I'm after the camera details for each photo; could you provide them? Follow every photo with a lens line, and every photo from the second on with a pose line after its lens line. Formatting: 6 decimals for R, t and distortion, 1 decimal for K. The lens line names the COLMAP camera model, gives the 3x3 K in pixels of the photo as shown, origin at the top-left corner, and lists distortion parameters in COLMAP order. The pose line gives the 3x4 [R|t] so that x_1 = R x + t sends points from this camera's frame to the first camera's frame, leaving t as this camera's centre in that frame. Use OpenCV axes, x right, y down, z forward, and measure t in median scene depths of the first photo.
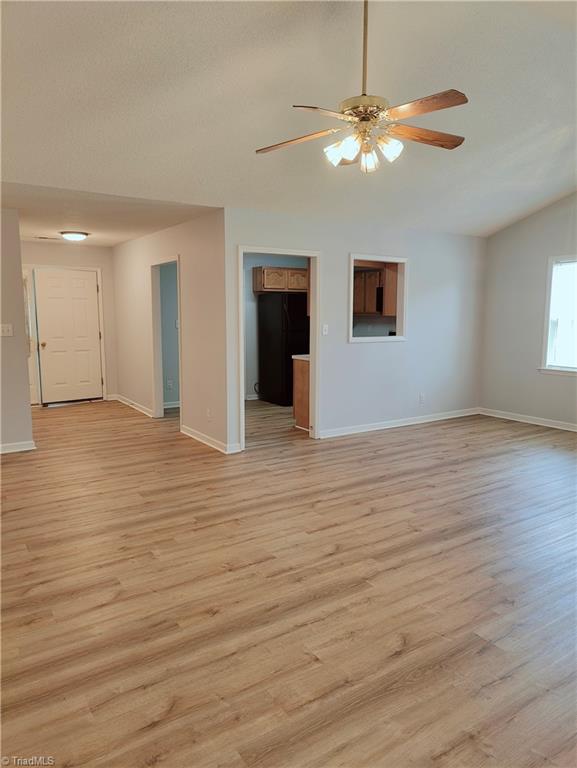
lens RADIAL K [[517.5, 0, 288.5], [0, 517.5, 384.0], [0, 0, 1]] dist [-0.008145, -0.005633]
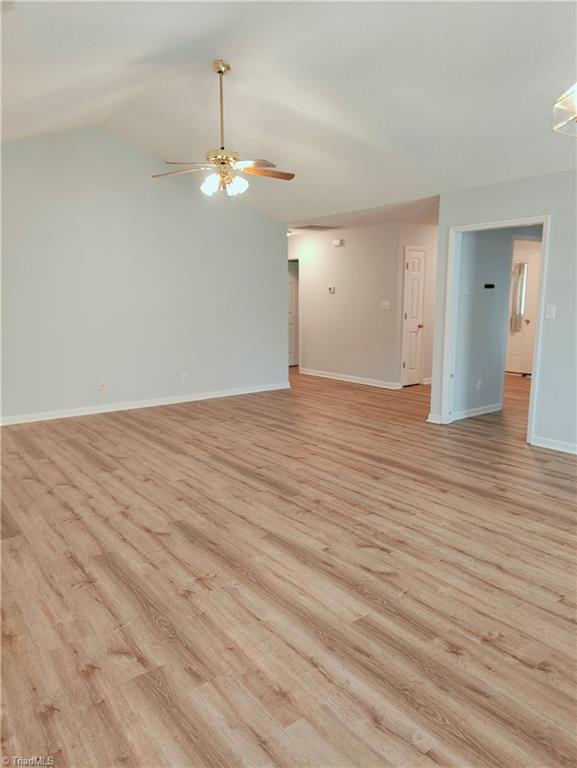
lens RADIAL K [[517.5, 0, 288.5], [0, 517.5, 384.0], [0, 0, 1]] dist [-0.008145, -0.005633]
pose [[0.095571, 0.162955, -0.981994, 1.275753], [-0.130823, 0.980009, 0.149893, -0.096390], [0.986788, 0.114142, 0.114979, 0.798811]]
